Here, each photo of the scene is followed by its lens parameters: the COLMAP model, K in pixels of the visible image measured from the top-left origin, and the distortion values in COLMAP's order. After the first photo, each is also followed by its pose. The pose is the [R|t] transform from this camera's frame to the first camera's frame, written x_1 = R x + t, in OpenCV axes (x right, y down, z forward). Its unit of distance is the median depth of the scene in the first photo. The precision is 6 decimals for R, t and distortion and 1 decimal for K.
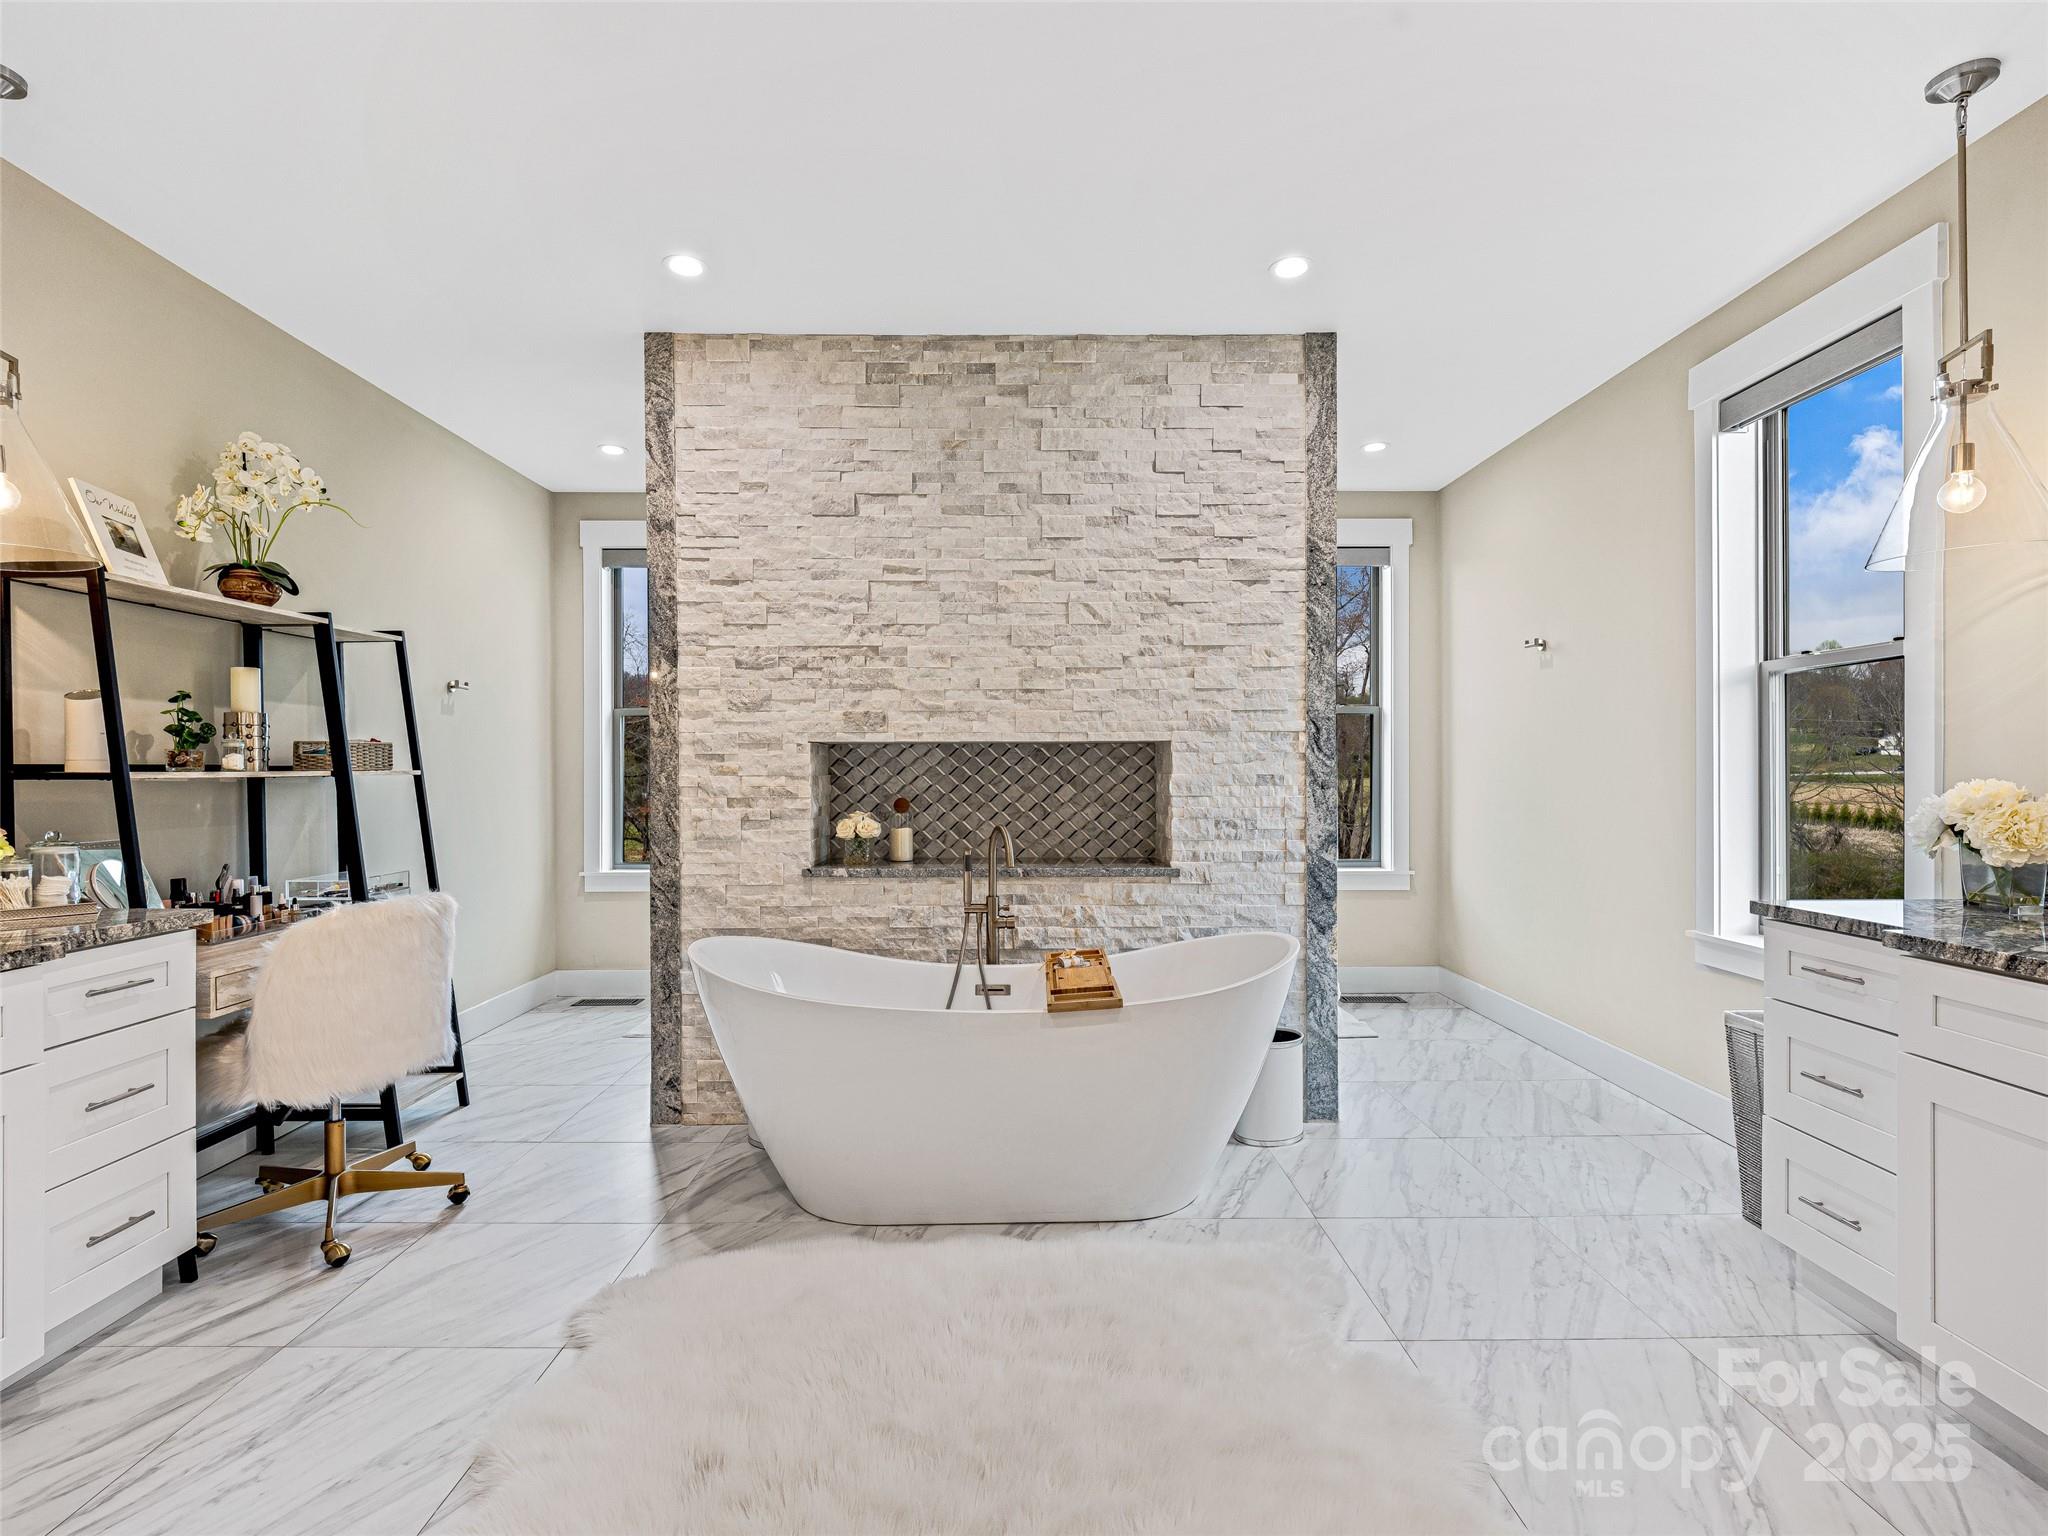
lens RADIAL K [[934.0, 0, 1024.0], [0, 934.0, 768.0], [0, 0, 1]] dist [0.001863, 0.000625]
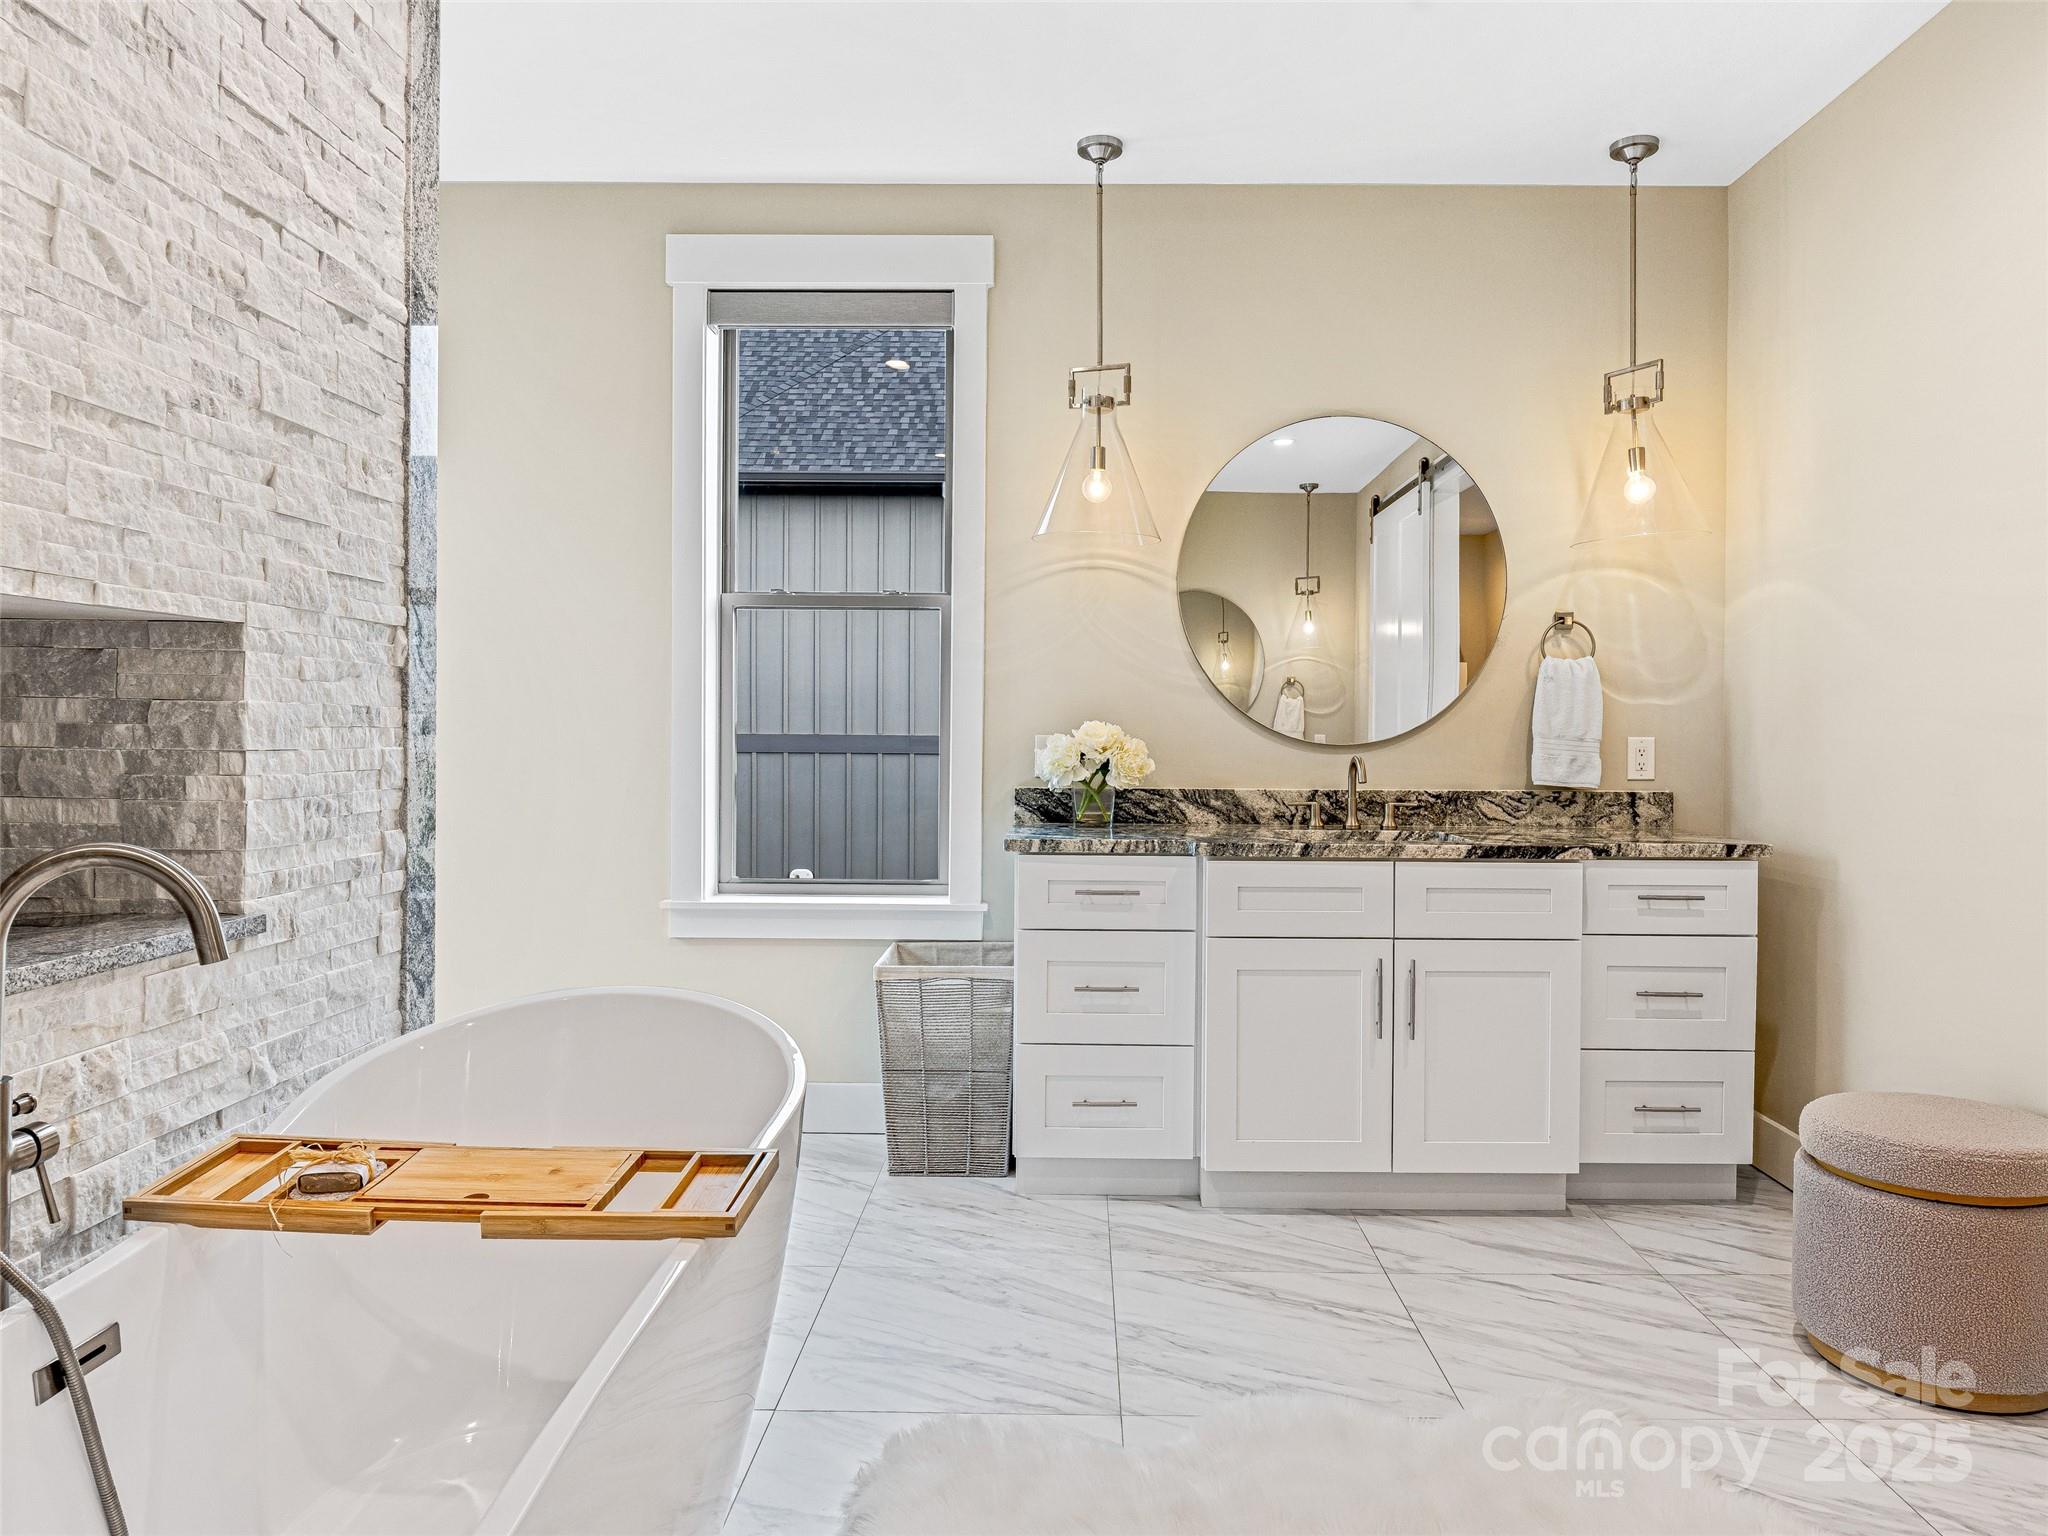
lens RADIAL K [[1268.6, 0, 999.4], [0, 1268.6, 735.3], [0, 0, 1]] dist [-0.003413, -0.001409]
pose [[0.076643, -0.001552, 0.997057, -0.402600], [-0.012791, 0.999915, 0.002540, 0.017000], [-0.996977, -0.012948, 0.076616, 0.604756]]
